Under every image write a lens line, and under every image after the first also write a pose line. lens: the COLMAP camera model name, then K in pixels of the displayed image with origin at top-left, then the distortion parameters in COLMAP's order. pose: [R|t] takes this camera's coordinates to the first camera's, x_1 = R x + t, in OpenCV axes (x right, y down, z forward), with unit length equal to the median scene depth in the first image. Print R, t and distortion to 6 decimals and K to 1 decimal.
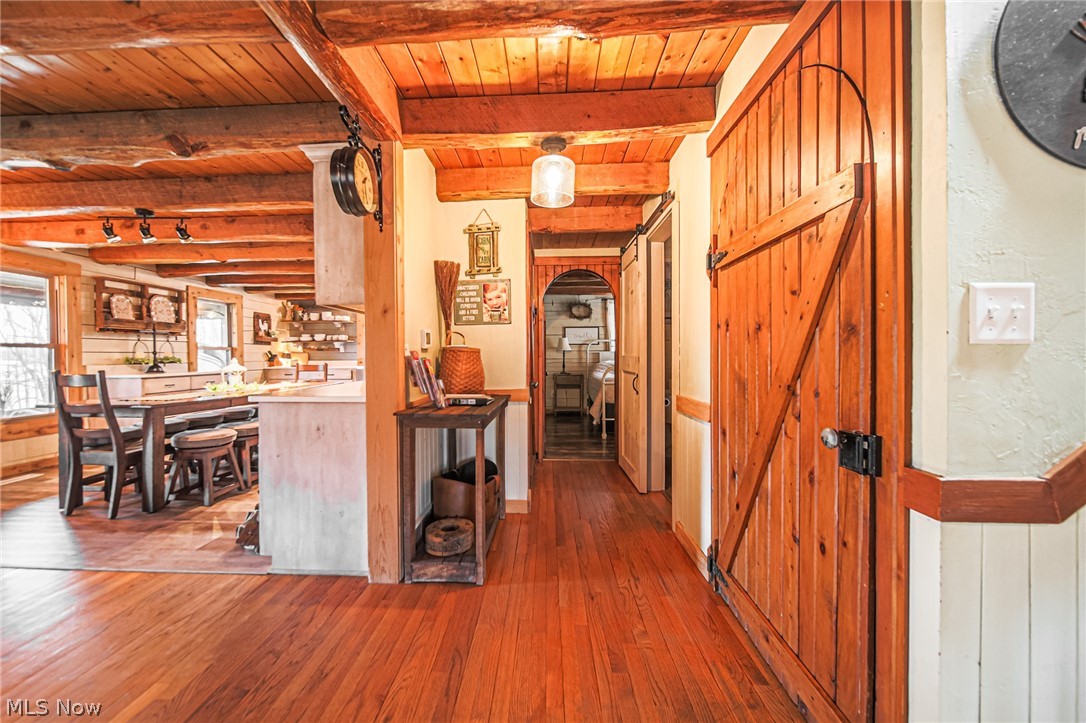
lens RADIAL K [[405.6, 0, 531.1], [0, 405.6, 358.1], [0, 0, 1]] dist [-0.002037, -0.000523]
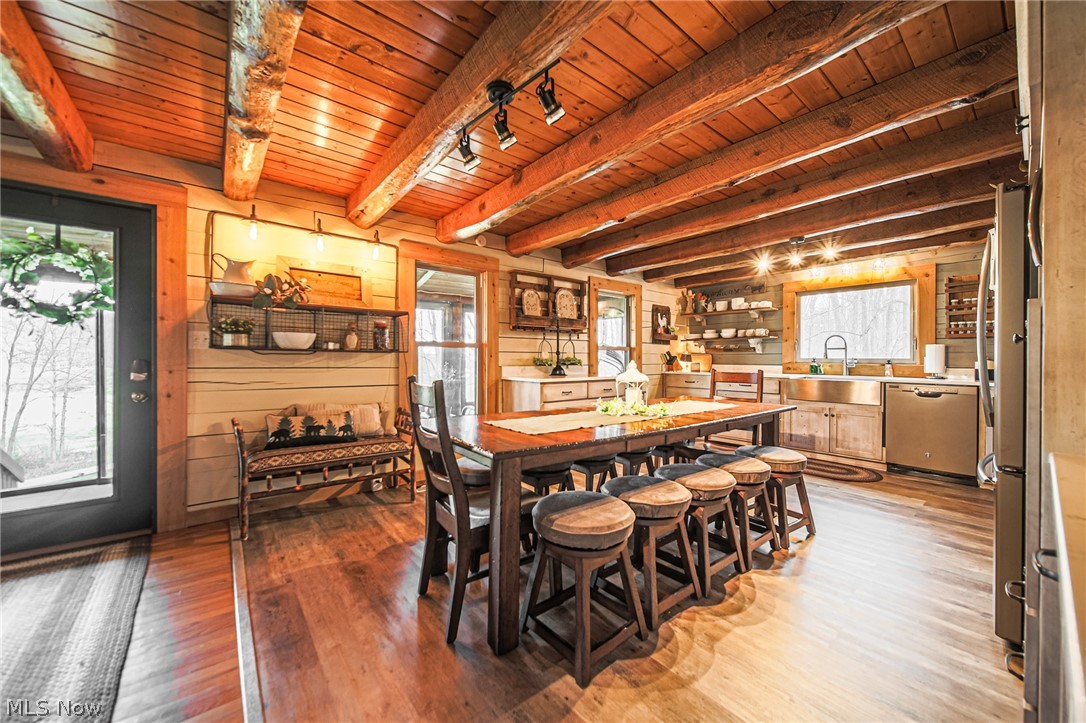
lens RADIAL K [[404.2, 0, 549.1], [0, 404.2, 358.6], [0, 0, 1]] dist [-0.002066, -0.000445]
pose [[0.670420, 0.008790, -0.741930, -0.278598], [-0.013079, 0.999914, 0.000028, -0.000526], [0.741866, 0.009685, 0.670478, 0.380275]]
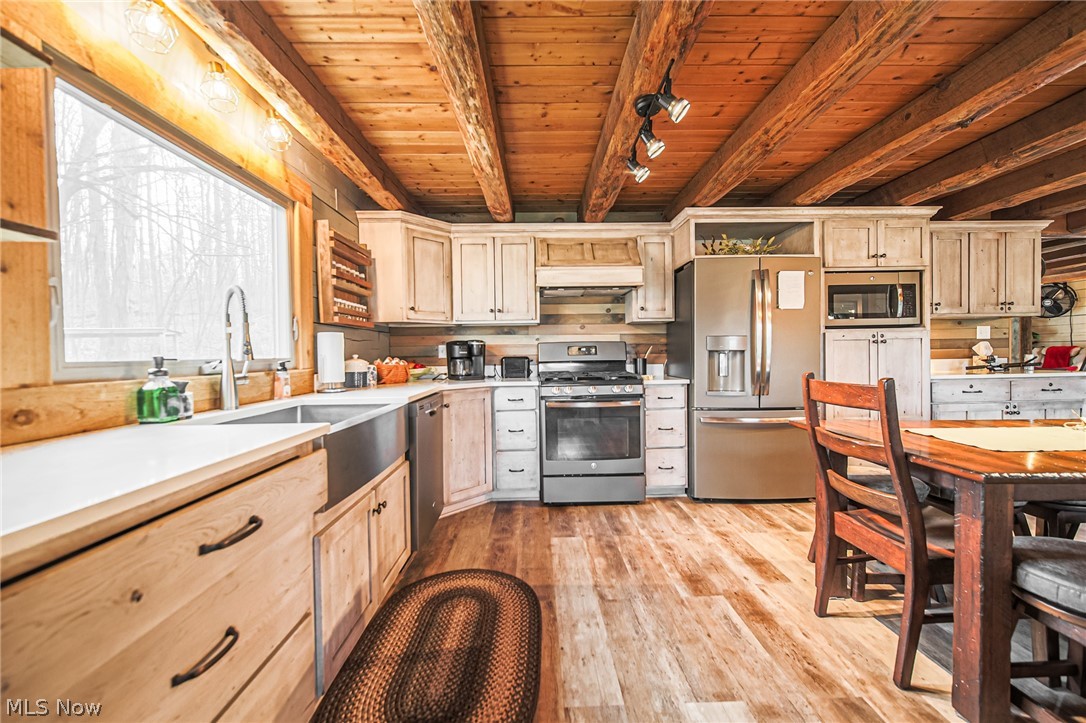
lens RADIAL K [[413.4, 0, 542.5], [0, 413.4, 358.5], [0, 0, 1]] dist [-0.001578, -0.000564]
pose [[-0.066620, -0.007563, 0.997750, -0.821411], [0.023206, 0.999689, 0.009127, -0.007161], [-0.997509, 0.023762, -0.066424, 1.243115]]
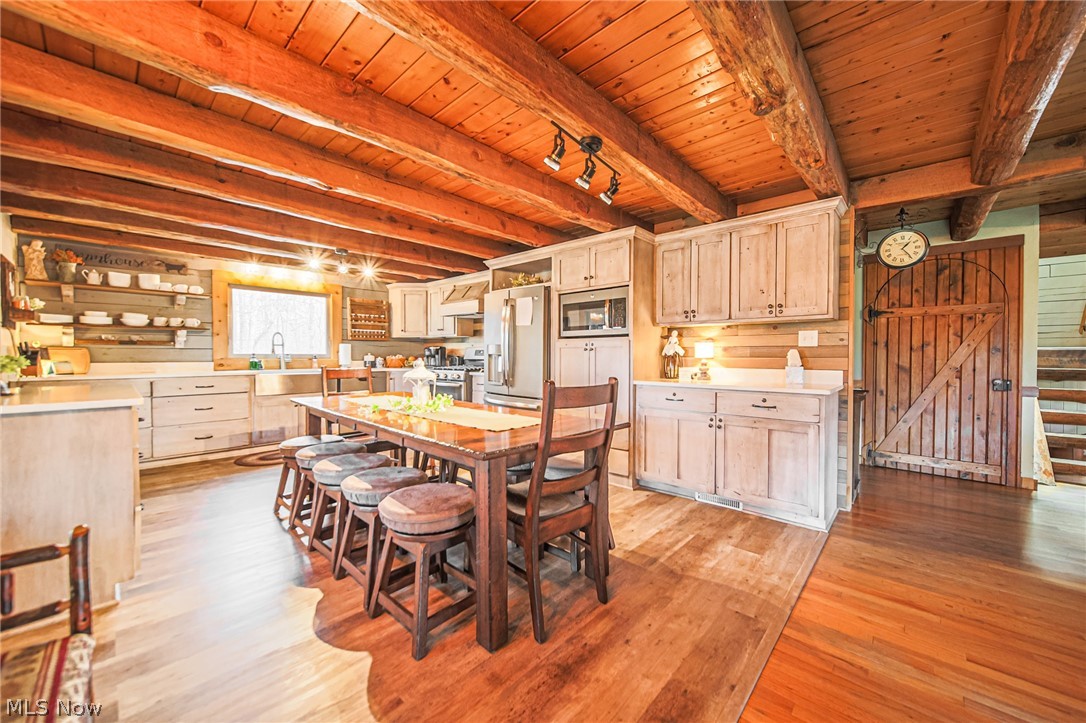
lens RADIAL K [[405.6, 0, 541.8], [0, 405.6, 359.1], [0, 0, 1]] dist [-0.000625, -0.000757]
pose [[0.642162, -0.001819, 0.766566, -0.848290], [-0.000422, 0.999996, 0.002726, -0.000010], [-0.766569, -0.002074, 0.642159, 0.345525]]
